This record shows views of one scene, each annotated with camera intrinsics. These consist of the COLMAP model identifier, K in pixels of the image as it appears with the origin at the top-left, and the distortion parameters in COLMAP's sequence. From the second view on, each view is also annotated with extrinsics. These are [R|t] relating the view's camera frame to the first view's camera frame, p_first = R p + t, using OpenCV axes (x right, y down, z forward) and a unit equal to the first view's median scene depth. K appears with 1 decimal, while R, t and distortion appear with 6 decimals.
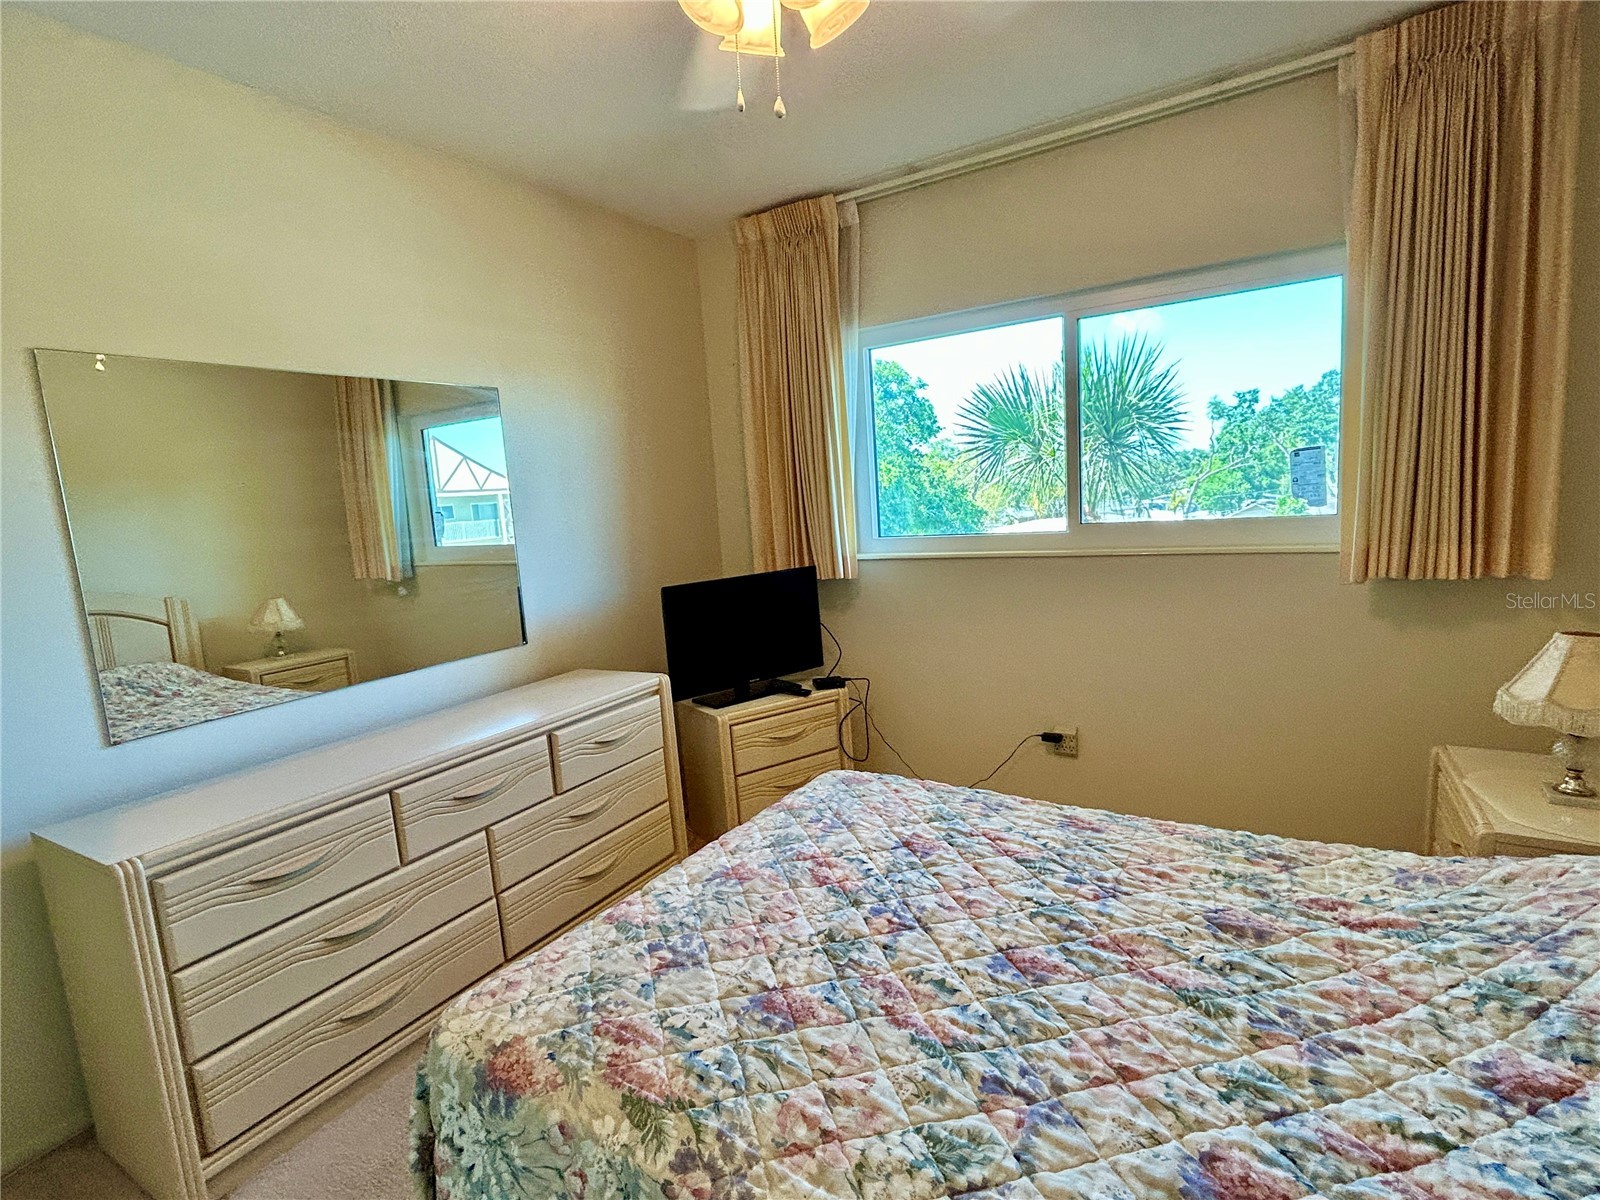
lens RADIAL K [[780.9, 0, 786.9], [0, 780.9, 598.9], [0, 0, 1]] dist [-0.001992, 0.000462]
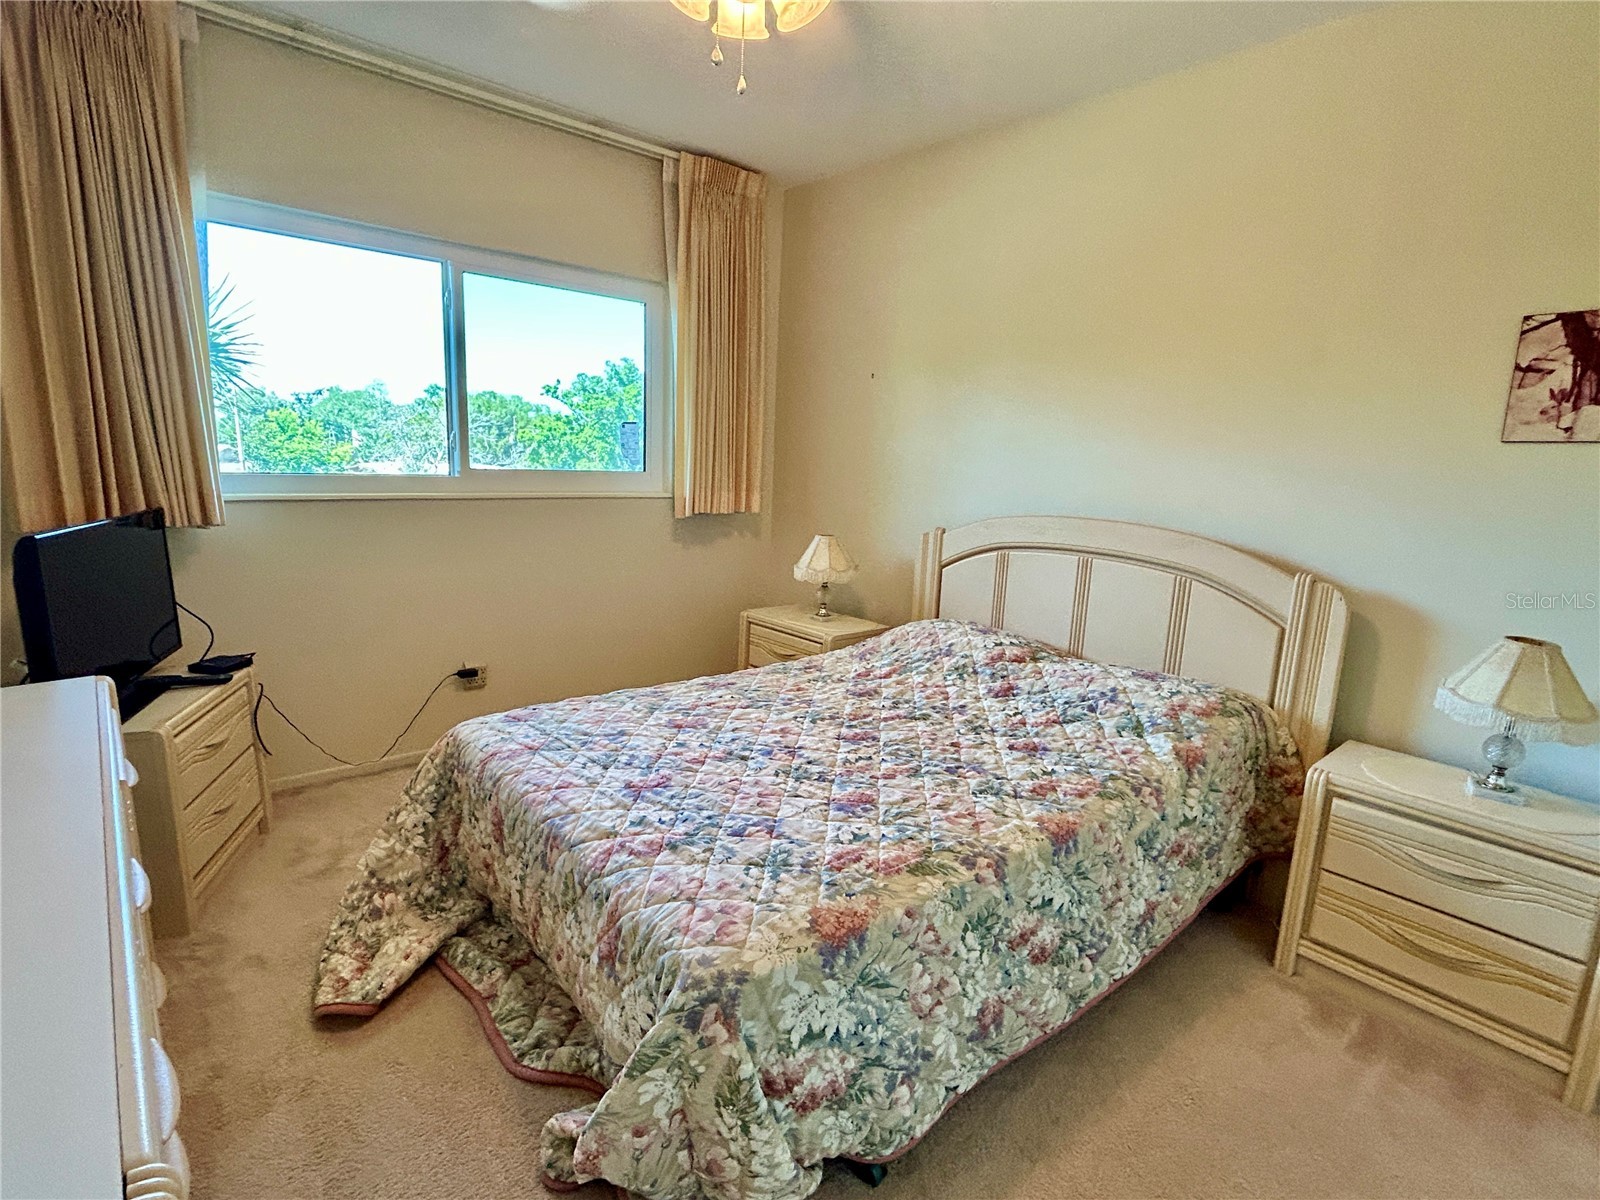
lens RADIAL K [[780.9, 0, 786.9], [0, 780.9, 598.9], [0, 0, 1]] dist [-0.001992, 0.000462]
pose [[0.300074, -0.098509, 0.948816, -1.201688], [0.064267, 0.994481, 0.082925, 0.044623], [-0.951749, 0.036093, 0.304749, 0.630216]]
